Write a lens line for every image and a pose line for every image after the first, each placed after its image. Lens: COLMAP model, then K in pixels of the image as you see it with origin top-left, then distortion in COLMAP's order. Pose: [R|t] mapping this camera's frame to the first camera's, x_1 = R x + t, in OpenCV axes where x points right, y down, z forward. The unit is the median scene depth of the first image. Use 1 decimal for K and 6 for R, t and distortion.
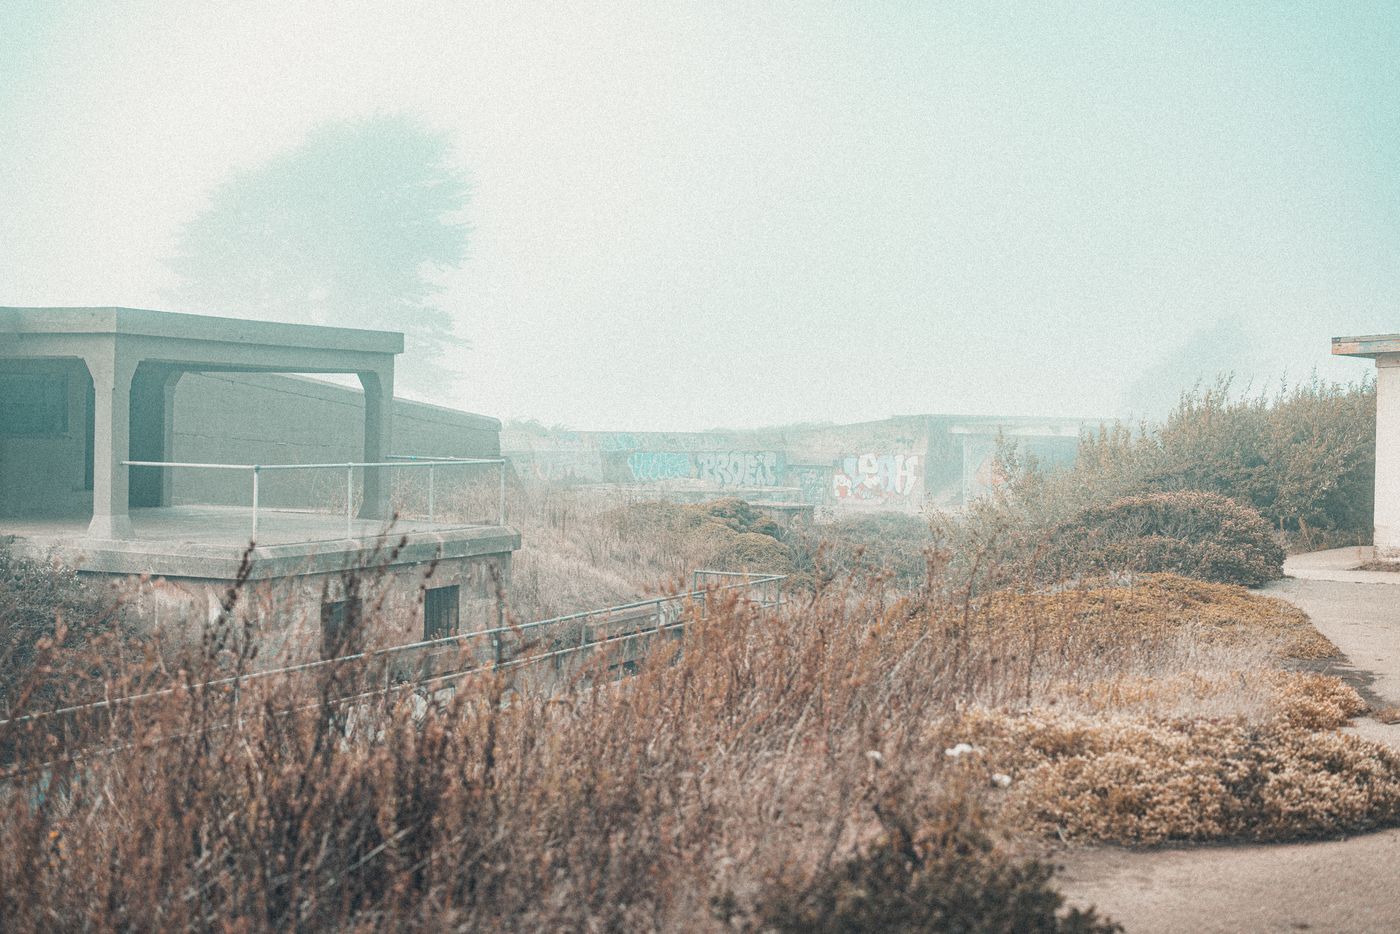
lens RADIAL K [[2004.9, 0, 700.0], [0, 2004.9, 467.0], [0, 0, 1]] dist [0.007399, 0.038149]
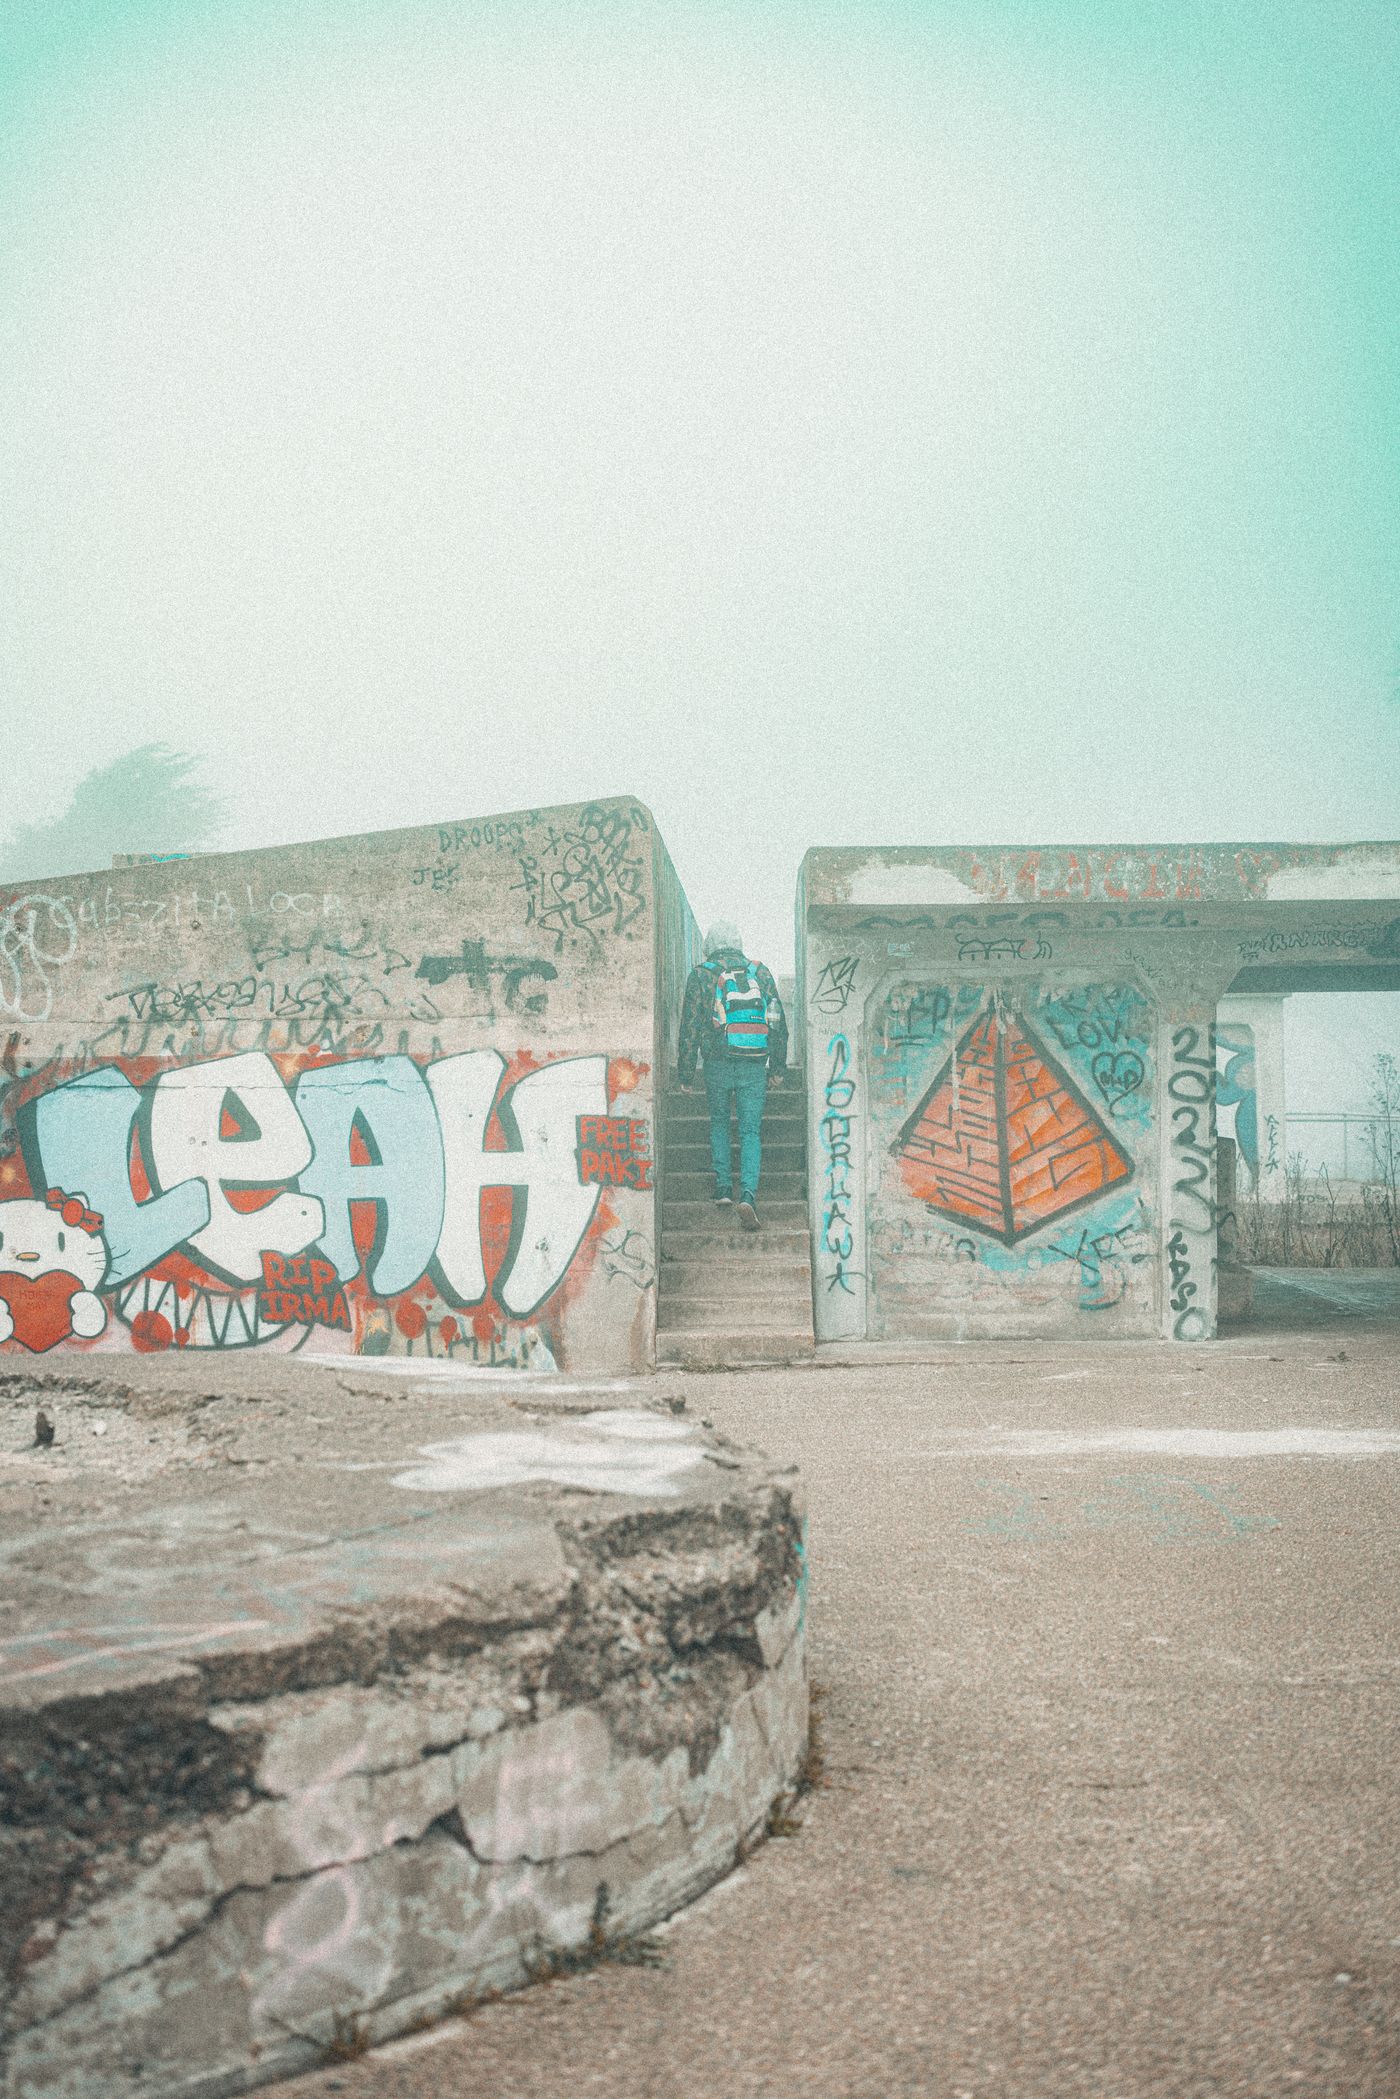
lens RADIAL K [[2984.7, 0, 700.0], [0, 2984.7, 1049.5], [0, 0, 1]] dist [0.008730, 0.067982]
pose [[0.783245, -0.023558, 0.621267, -0.031651], [0.044767, 0.998825, -0.018565, -0.001257], [-0.620099, 0.042354, 0.783379, 0.792800]]
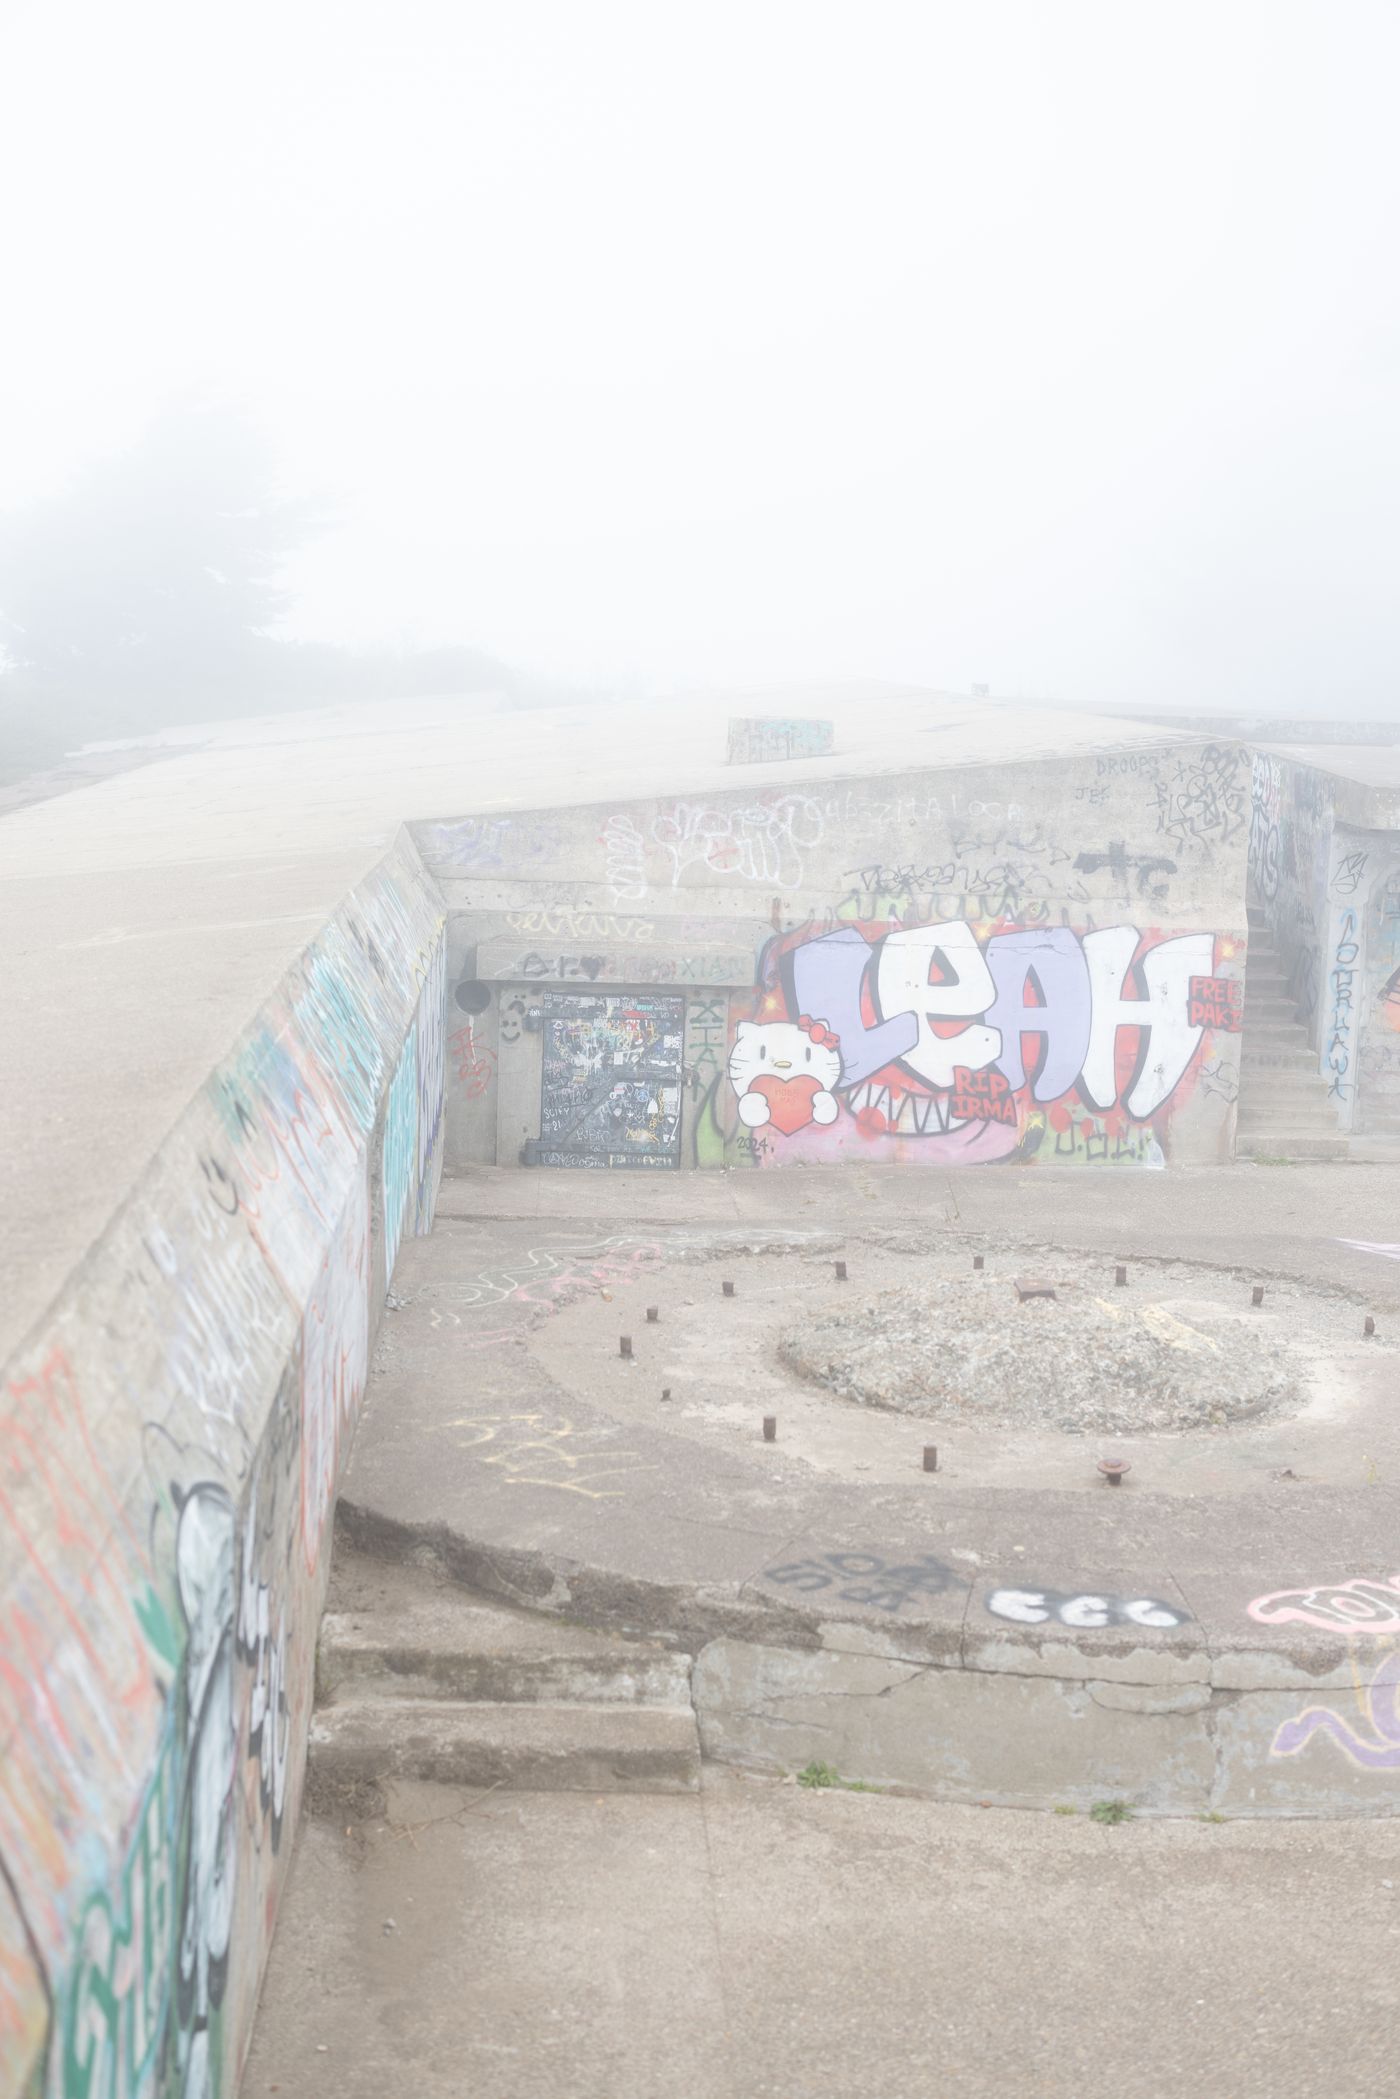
lens RADIAL K [[3005.9, 0, 700.0], [0, 3005.9, 1049.5], [0, 0, 1]] dist [0.007399, 0.038149]
pose [[0.734968, -0.090414, 0.672048, -0.148236], [0.001523, 0.991289, 0.131697, -0.035198], [-0.678101, -0.095769, 0.728703, 0.782798]]
